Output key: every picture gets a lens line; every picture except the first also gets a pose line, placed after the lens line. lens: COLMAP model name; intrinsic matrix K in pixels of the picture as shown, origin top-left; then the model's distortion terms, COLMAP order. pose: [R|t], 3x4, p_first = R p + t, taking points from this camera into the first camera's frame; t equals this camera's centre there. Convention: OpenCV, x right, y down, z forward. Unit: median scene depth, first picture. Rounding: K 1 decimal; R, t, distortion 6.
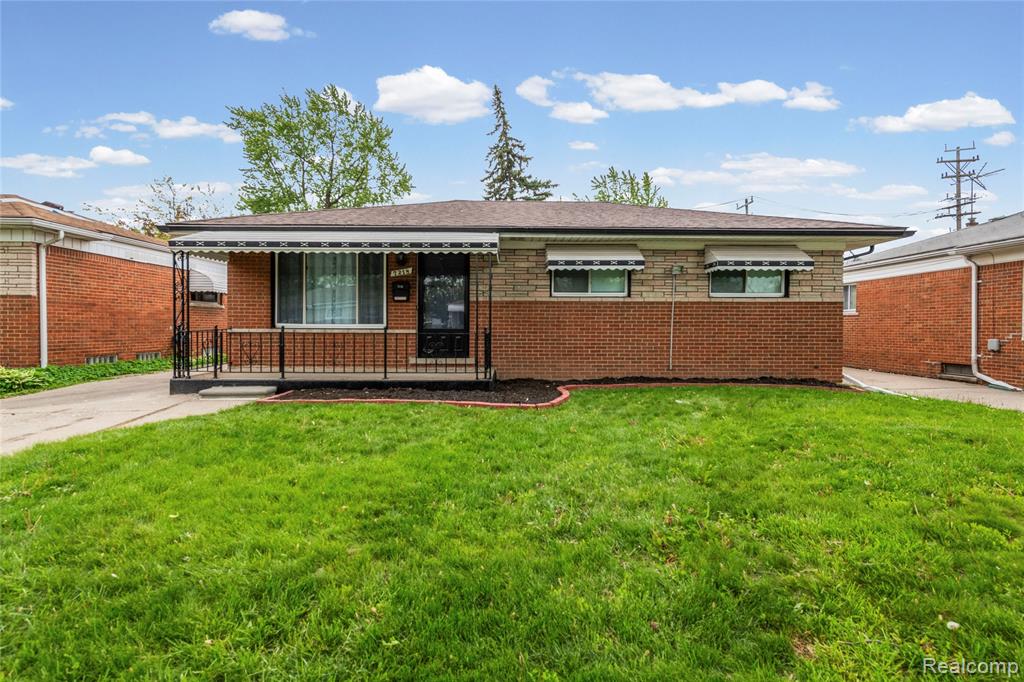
lens RADIAL K [[523.0, 0, 537.6], [0, 523.0, 365.9], [0, 0, 1]] dist [0.009212, 0.000449]
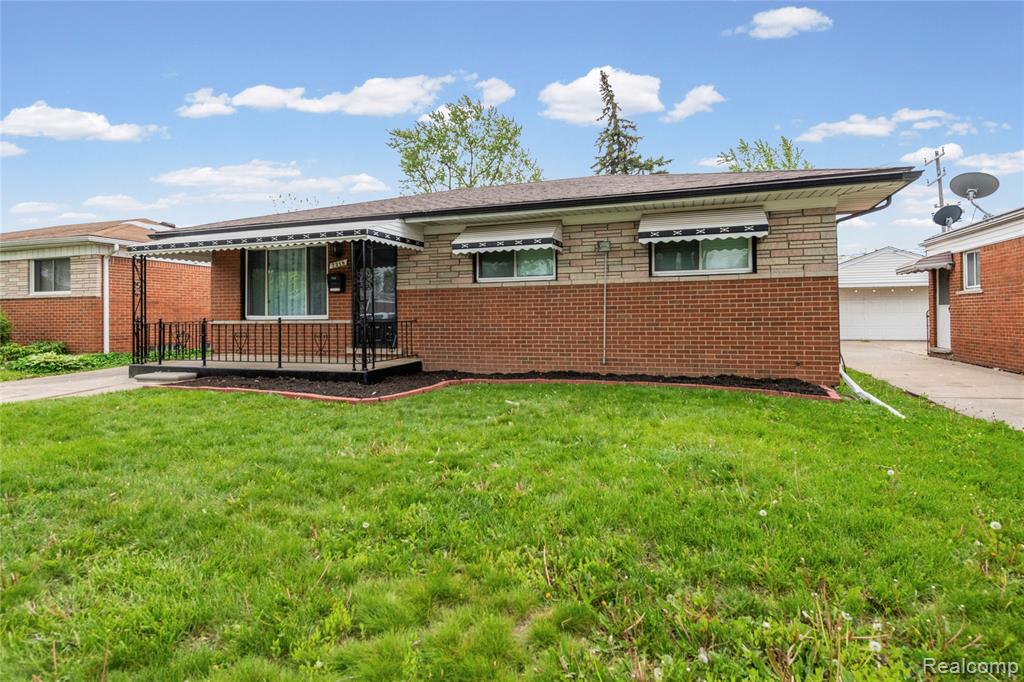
lens RADIAL K [[523.0, 0, 512.1], [0, 523.0, 343.4], [0, 0, 1]] dist [0.009212, 0.000449]
pose [[0.939375, 0.004351, -0.342863, 0.406974], [-0.012150, 0.999714, -0.020603, -0.006944], [0.342675, 0.023520, 0.939160, 0.157381]]
